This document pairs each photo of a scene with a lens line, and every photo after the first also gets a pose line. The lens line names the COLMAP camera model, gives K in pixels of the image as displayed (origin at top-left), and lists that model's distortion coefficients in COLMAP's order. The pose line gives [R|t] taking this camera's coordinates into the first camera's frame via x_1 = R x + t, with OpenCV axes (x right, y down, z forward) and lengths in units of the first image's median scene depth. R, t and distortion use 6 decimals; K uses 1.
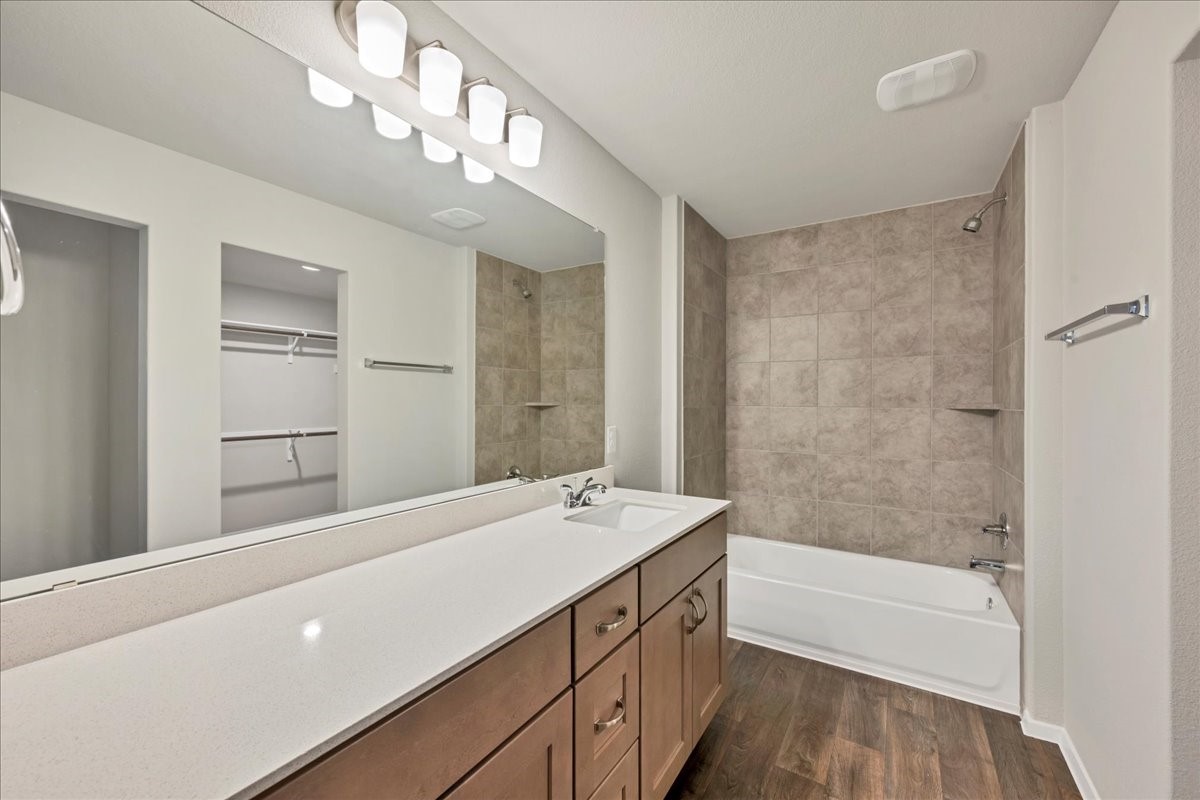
lens RADIAL K [[487.0, 0, 596.4], [0, 487.0, 401.6], [0, 0, 1]] dist [-0.000768, 0.000504]
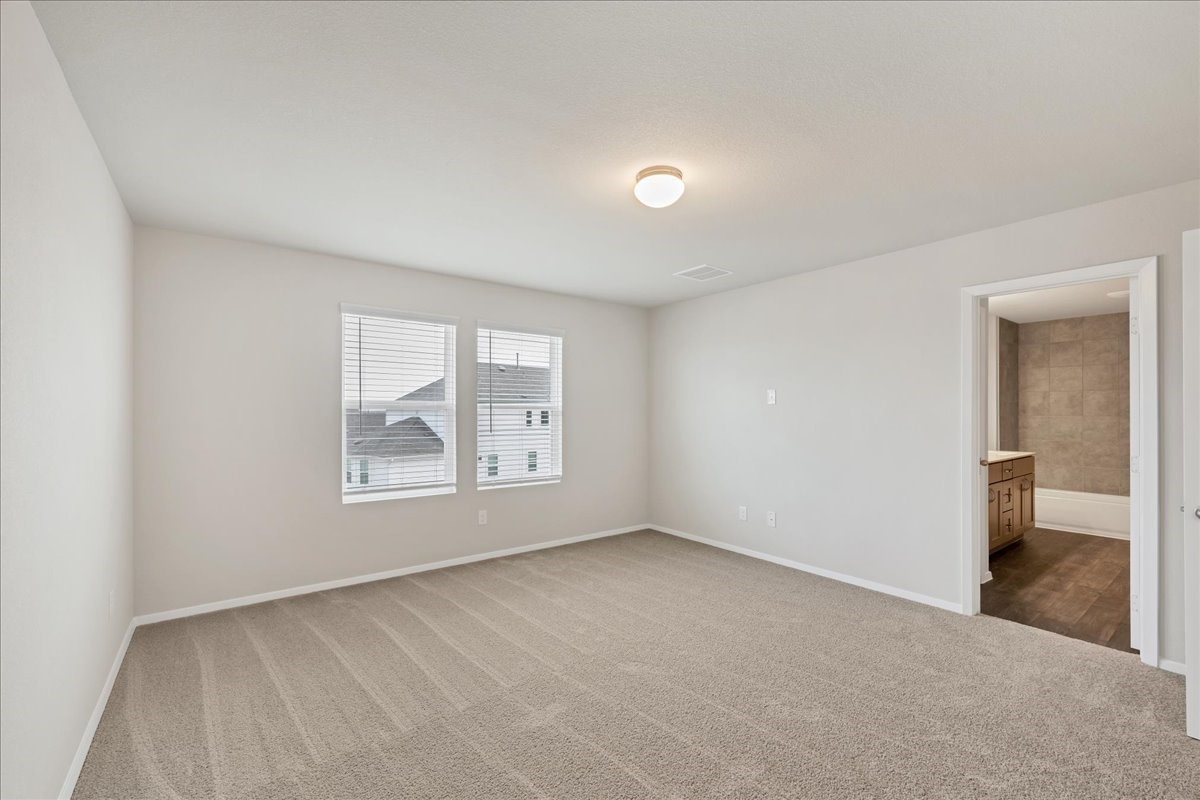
lens RADIAL K [[487.0, 0, 596.4], [0, 487.0, 401.6], [0, 0, 1]] dist [-0.000768, 0.000504]
pose [[0.907246, 0.001376, -0.420597, -0.430769], [-0.011352, 0.999710, -0.021217, 0.015571], [0.420446, 0.024023, 0.906999, -1.413866]]
